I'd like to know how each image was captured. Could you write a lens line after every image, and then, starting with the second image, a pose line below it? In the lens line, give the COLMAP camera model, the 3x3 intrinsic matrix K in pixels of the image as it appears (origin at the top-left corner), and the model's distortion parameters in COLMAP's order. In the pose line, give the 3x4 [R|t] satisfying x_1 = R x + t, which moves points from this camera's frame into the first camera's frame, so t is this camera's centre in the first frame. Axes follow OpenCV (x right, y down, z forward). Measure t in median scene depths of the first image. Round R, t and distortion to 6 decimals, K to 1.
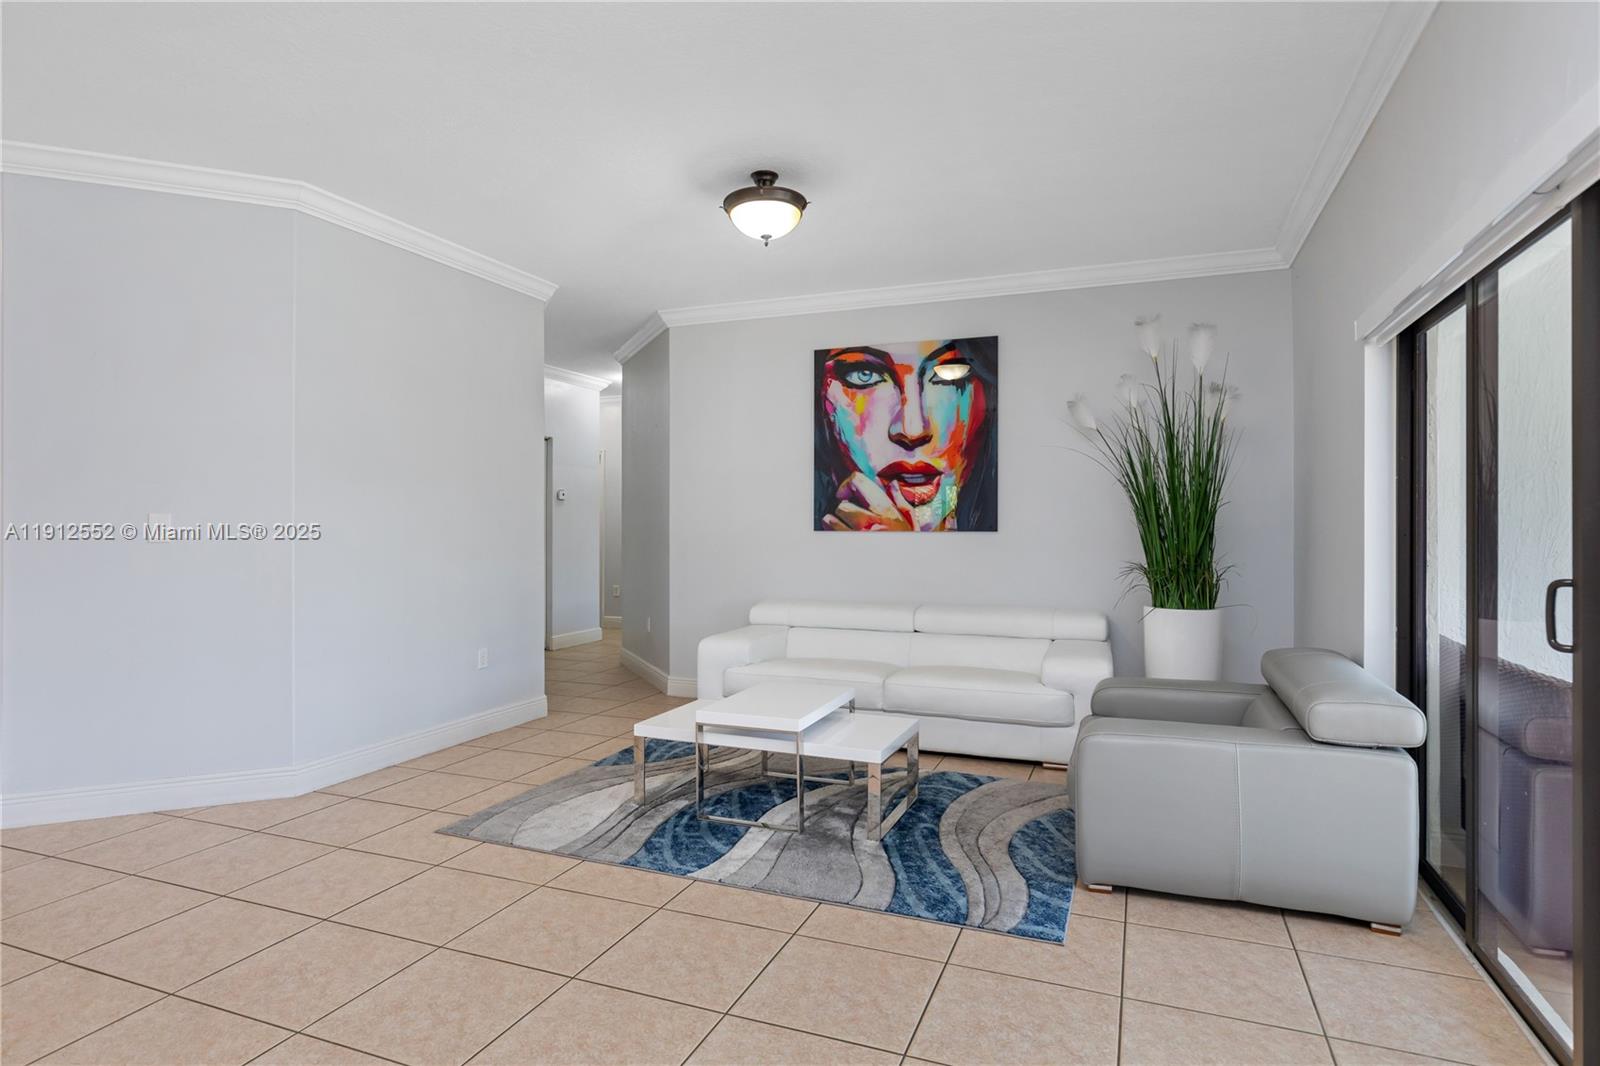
lens RADIAL K [[871.9, 0, 800.0], [0, 871.9, 533.0], [0, 0, 1]] dist [-0.004422, -0.000446]
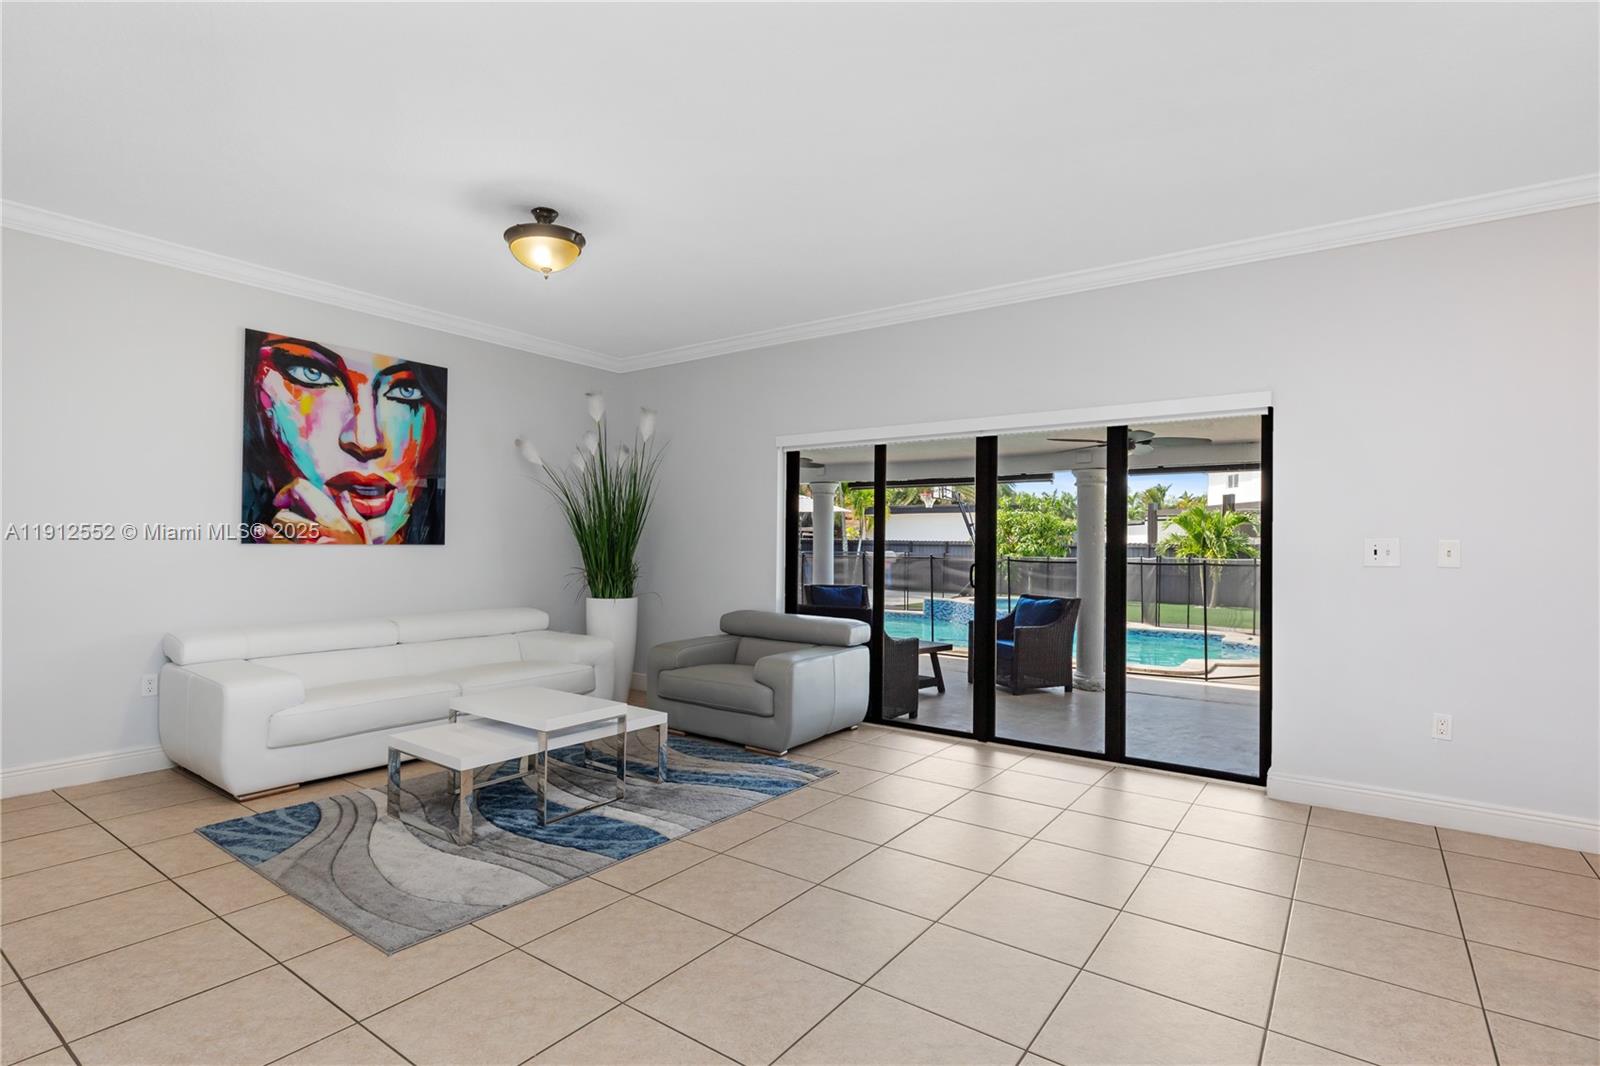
lens RADIAL K [[795.1, 0, 785.4], [0, 795.1, 537.5], [0, 0, 1]] dist [-0.000876, -0.001069]
pose [[0.247942, 0.009640, 0.968727, -0.618593], [0.001016, 0.999947, -0.010210, -0.000140], [-0.968774, 0.003516, 0.247919, 0.320543]]
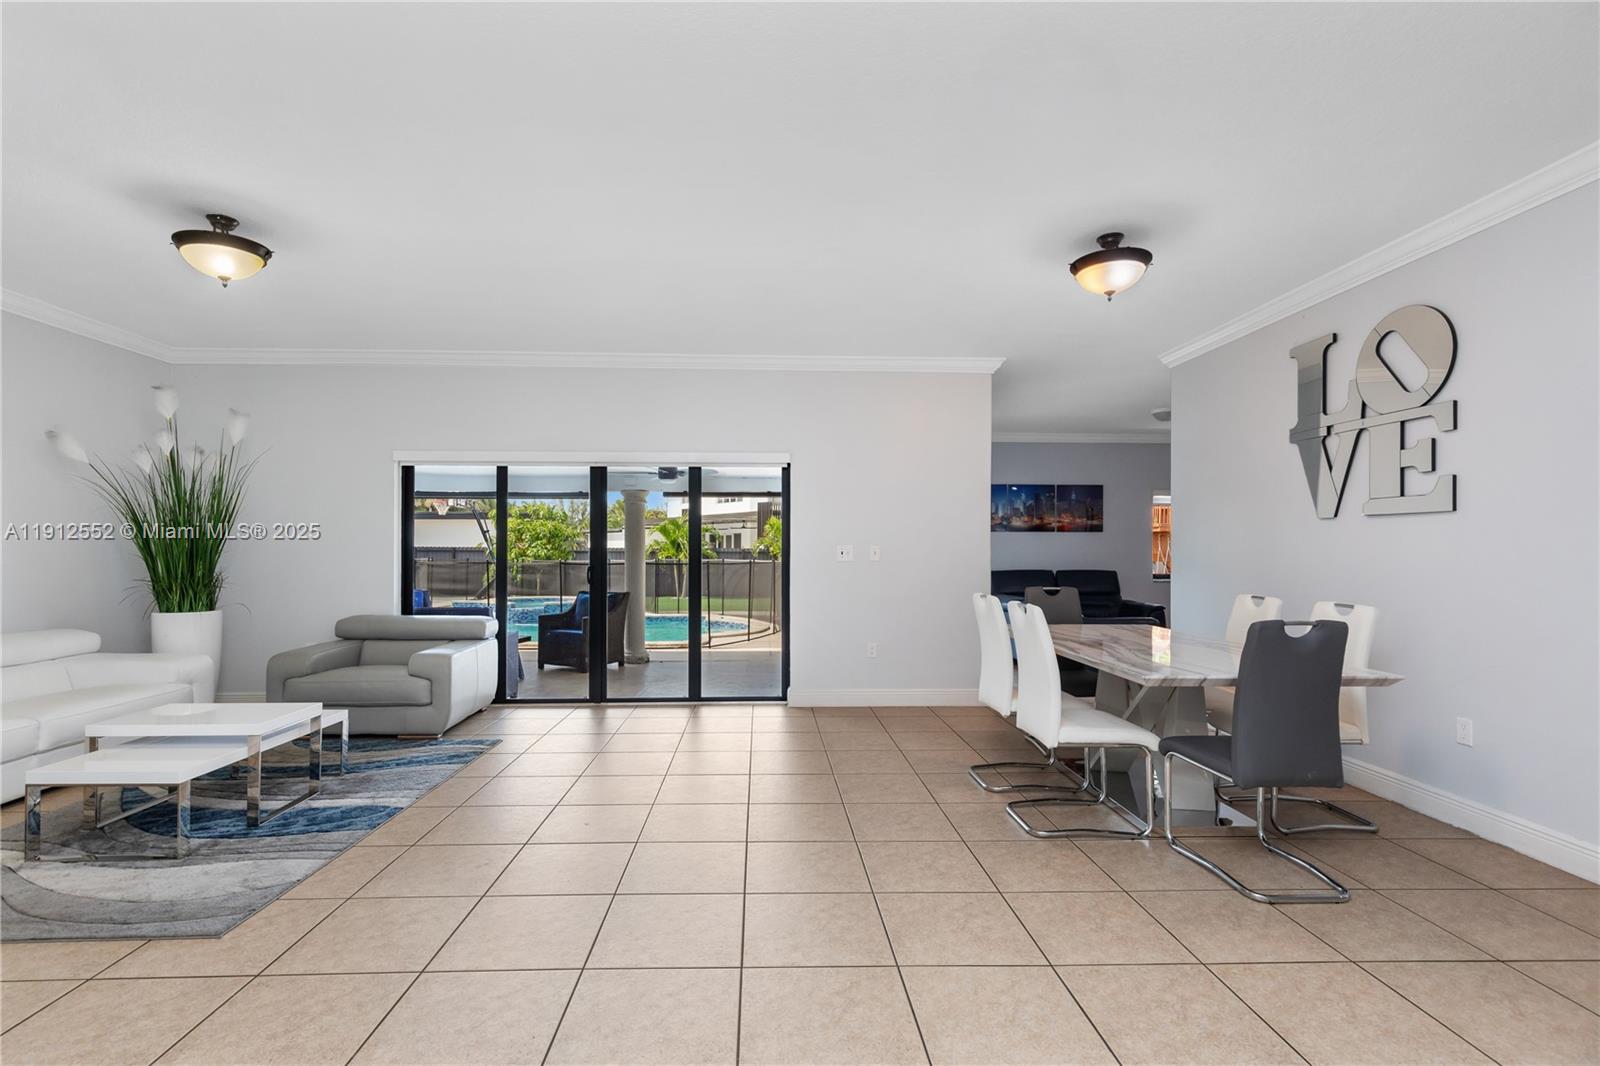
lens RADIAL K [[728.7, 0, 800.0], [0, 728.7, 533.0], [0, 0, 1]] dist [-0.000846, 0.000172]
pose [[-0.417980, 0.021924, 0.908191, -0.779217], [0.009174, 0.999760, -0.019913, -0.002327], [-0.908410, 0.000009, -0.418081, 0.501136]]
